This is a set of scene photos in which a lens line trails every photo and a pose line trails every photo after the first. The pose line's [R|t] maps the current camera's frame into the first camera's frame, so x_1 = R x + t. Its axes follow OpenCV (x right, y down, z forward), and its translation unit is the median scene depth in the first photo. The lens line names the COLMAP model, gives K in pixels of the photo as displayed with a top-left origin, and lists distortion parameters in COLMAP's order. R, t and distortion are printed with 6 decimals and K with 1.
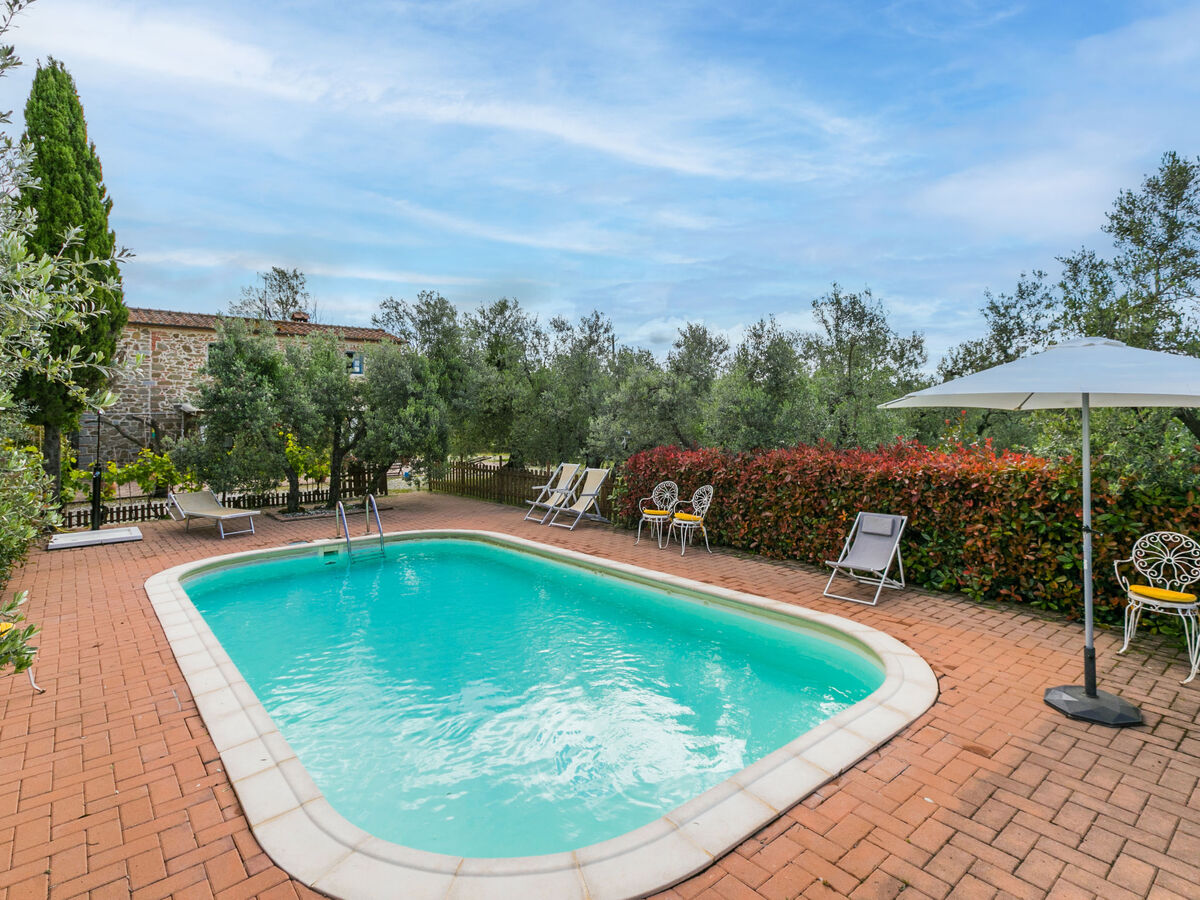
lens RADIAL K [[603.8, 0, 596.4], [0, 603.8, 408.3], [0, 0, 1]] dist [-0.000205, 0.000480]
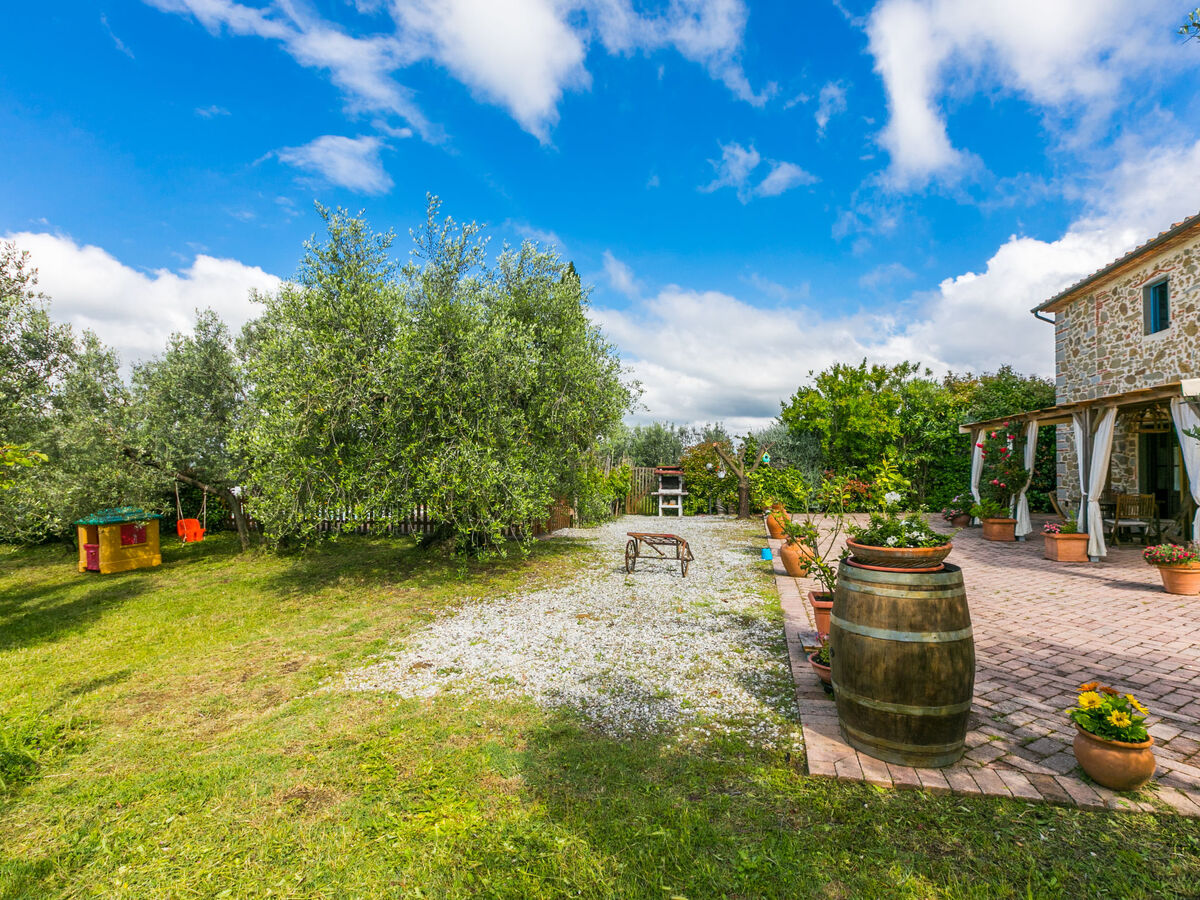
lens RADIAL K [[599.2, 0, 596.9], [0, 599.2, 453.1], [0, 0, 1]] dist [0.004009, 0.000042]
pose [[-0.819995, 0.003144, -0.572362, 0.041439], [0.029485, 0.998889, -0.036755, 0.041597], [0.571610, -0.047015, -0.819177, 1.195902]]
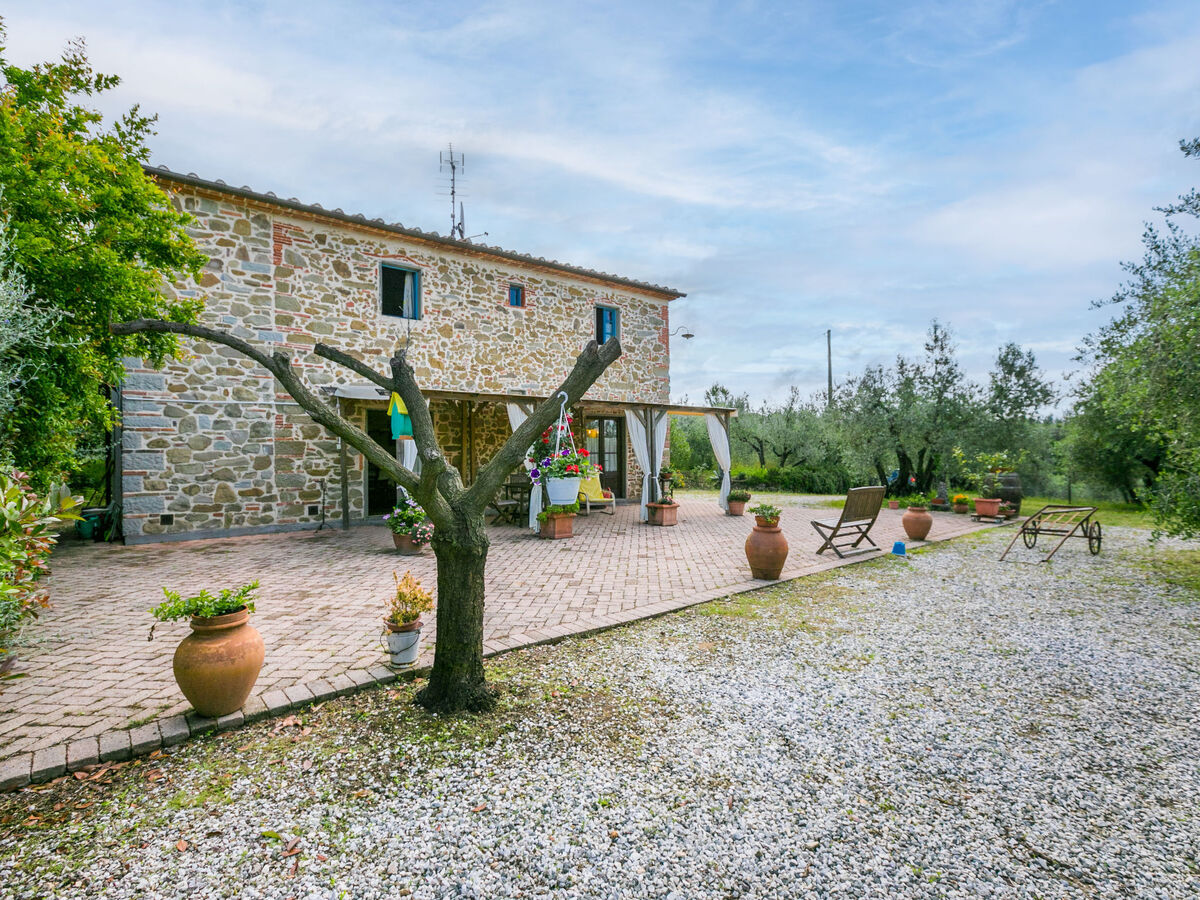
lens RADIAL K [[599.2, 0, 596.9], [0, 599.2, 453.1], [0, 0, 1]] dist [0.004009, 0.000042]
pose [[0.999969, 0.004946, -0.006090, -0.485558], [-0.004768, 0.999571, 0.028898, 0.031340], [0.006230, -0.028868, 0.999564, 0.540611]]
